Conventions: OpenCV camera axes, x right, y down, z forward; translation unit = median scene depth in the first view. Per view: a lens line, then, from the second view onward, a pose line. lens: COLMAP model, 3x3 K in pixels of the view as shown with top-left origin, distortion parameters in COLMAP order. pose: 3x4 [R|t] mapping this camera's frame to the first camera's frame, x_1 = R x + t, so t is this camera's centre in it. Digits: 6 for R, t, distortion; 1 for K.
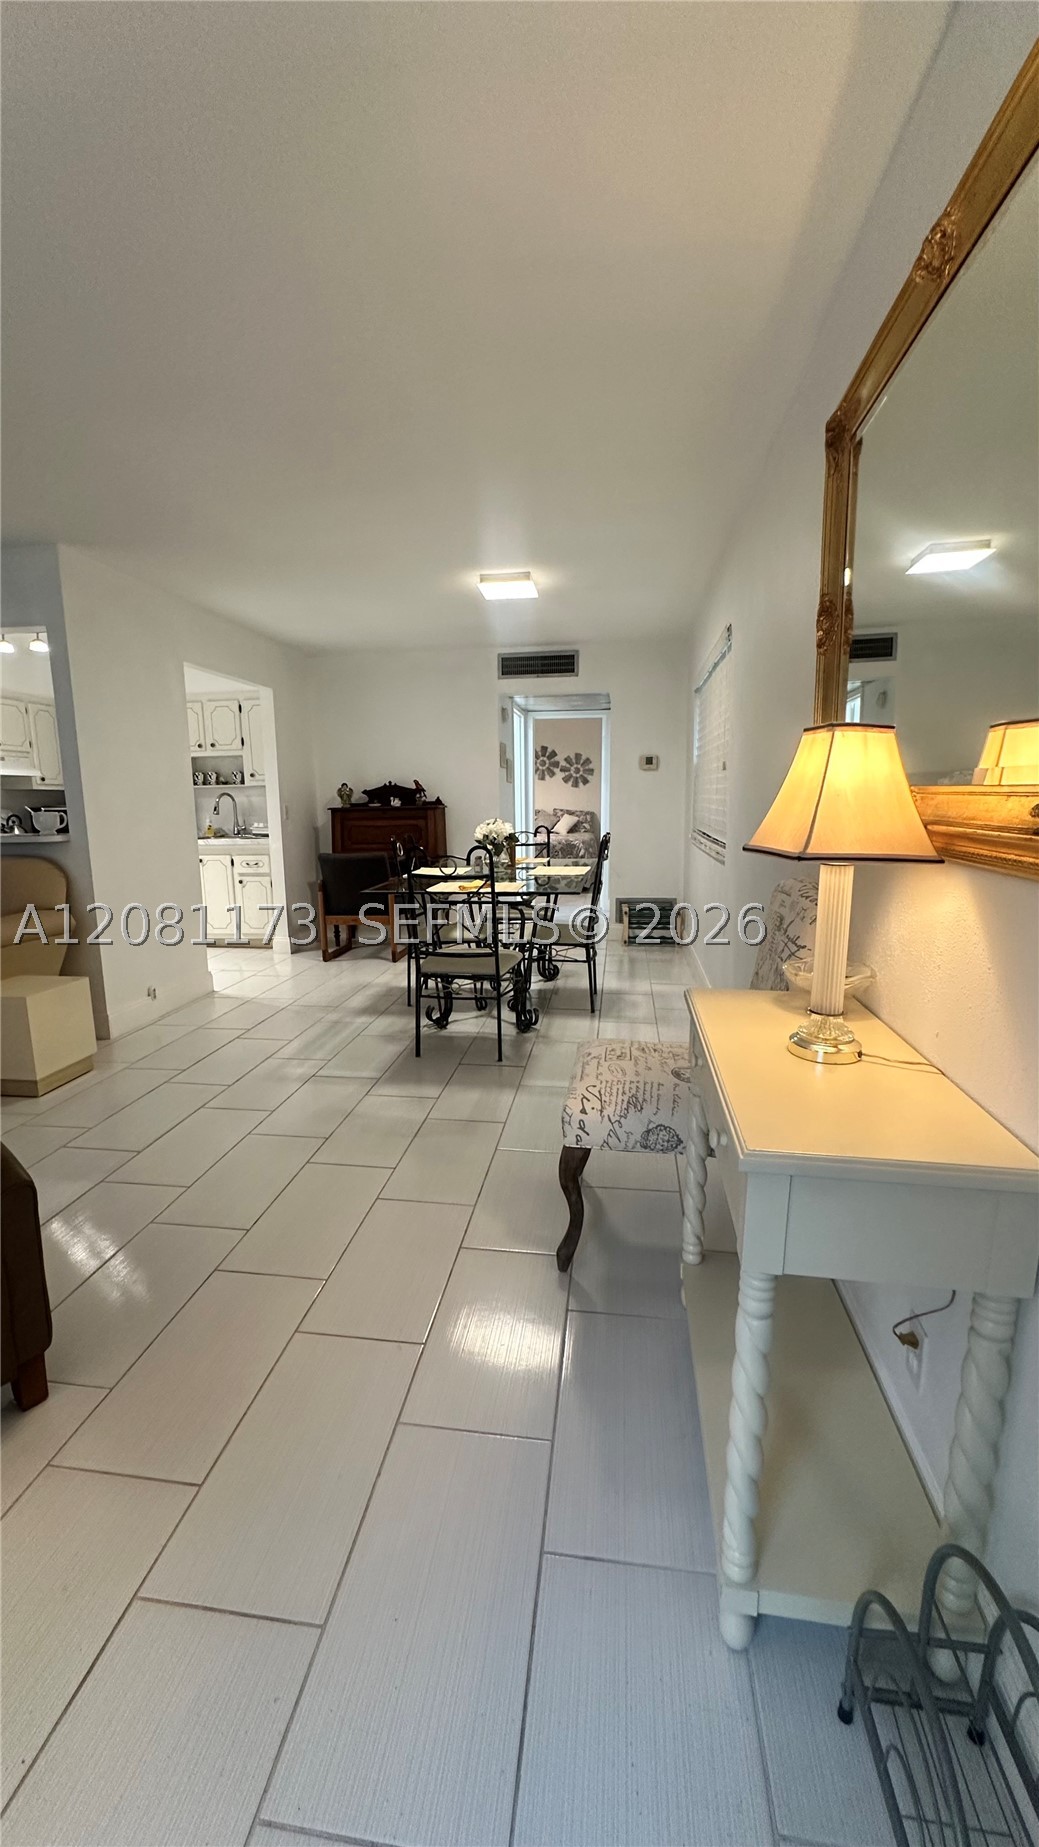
lens RADIAL K [[734.1, 0, 516.2], [0, 734.1, 925.9], [0, 0, 1]] dist [-0.002433, 0.000861]
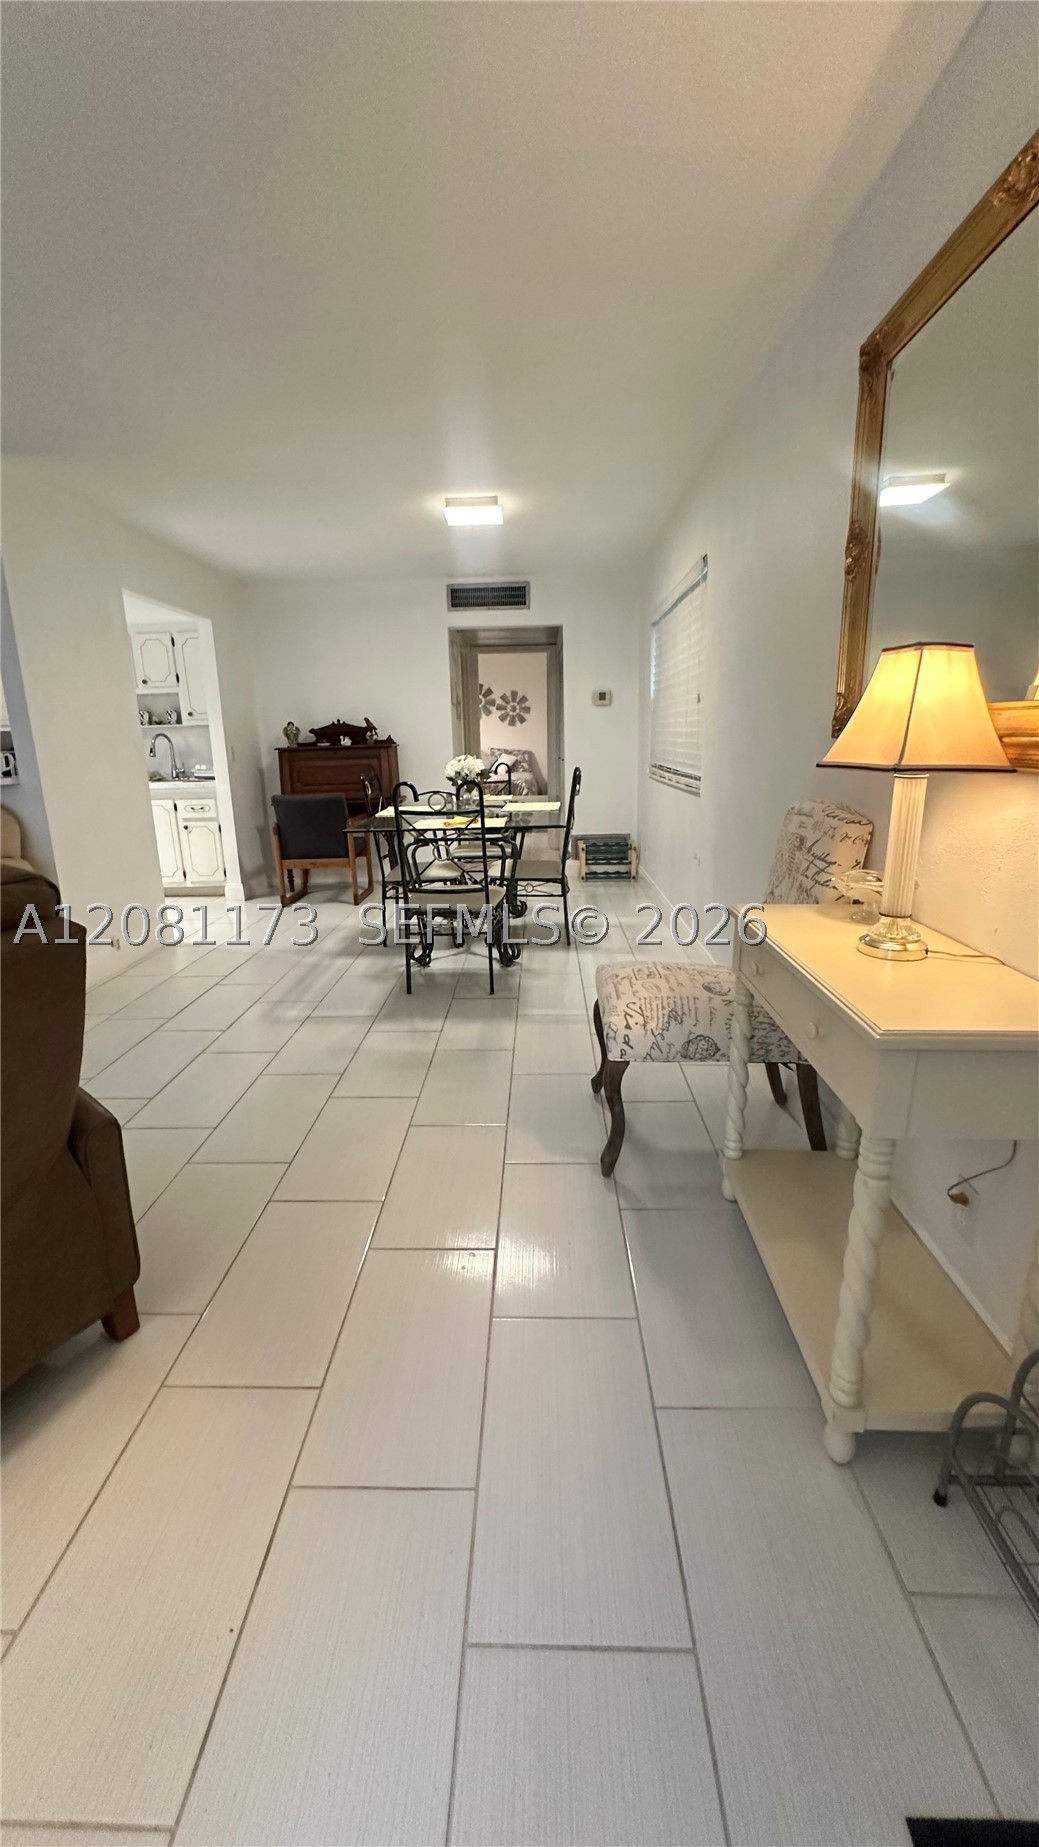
lens RADIAL K [[734.1, 0, 512.3], [0, 734.1, 927.1], [0, 0, 1]] dist [-0.002433, 0.000861]
pose [[0.993725, -0.037967, 0.105214, -0.105807], [0.029812, 0.996506, 0.078023, 0.013572], [-0.107809, -0.074397, 0.991384, -0.010011]]
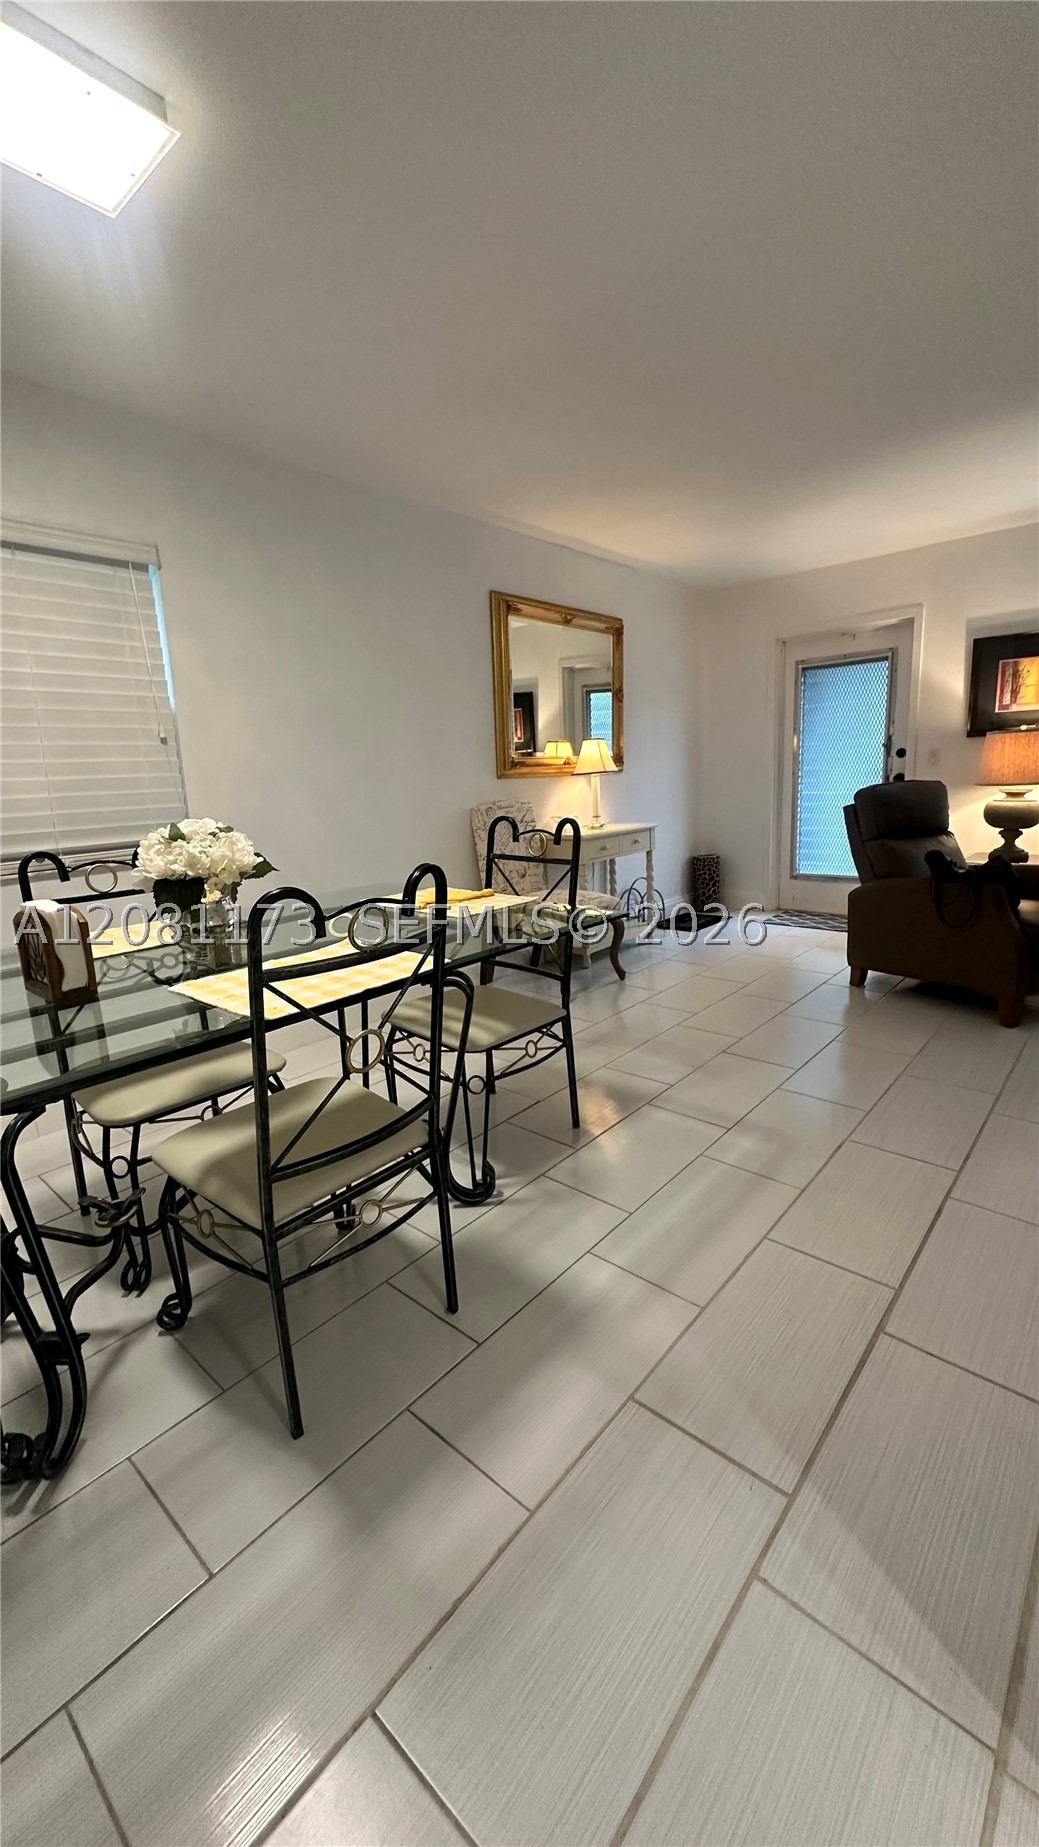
lens RADIAL K [[734.1, 0, 512.3], [0, 734.1, 922.7], [0, 0, 1]] dist [-0.002433, 0.000861]
pose [[-0.832566, -0.065517, 0.550038, -0.500025], [0.146870, 0.931331, 0.333244, -0.268976], [-0.534101, 0.358232, -0.765772, 1.648968]]
